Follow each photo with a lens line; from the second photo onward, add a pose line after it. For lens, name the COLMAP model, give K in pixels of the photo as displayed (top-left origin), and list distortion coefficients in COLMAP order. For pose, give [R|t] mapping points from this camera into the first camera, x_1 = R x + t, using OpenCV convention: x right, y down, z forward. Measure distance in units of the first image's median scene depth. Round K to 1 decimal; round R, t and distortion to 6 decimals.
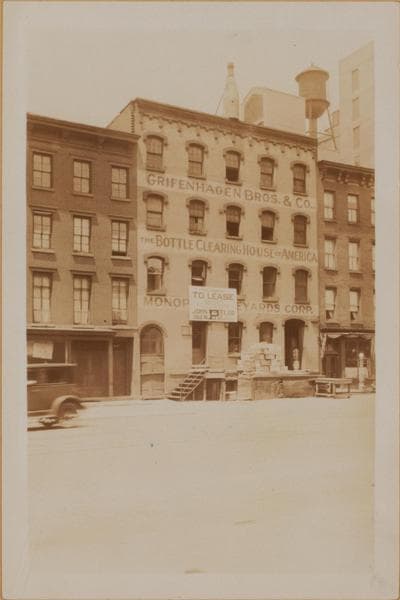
lens RADIAL K [[668.3, 0, 199.4], [0, 668.3, 283.2], [0, 0, 1]] dist [0.011693, 0.004497]
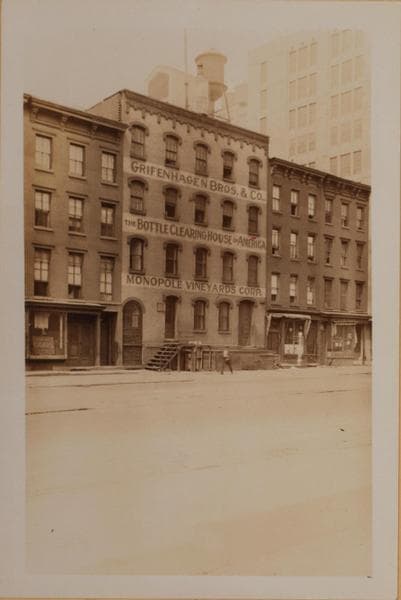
lens RADIAL K [[668.3, 0, 199.9], [0, 668.3, 283.2], [0, 0, 1]] dist [0.011693, 0.004497]
pose [[0.979841, 0.046358, 0.194327, -0.162721], [-0.054862, 0.997747, 0.038612, -0.013947], [-0.192099, -0.048495, 0.980177, -0.083220]]
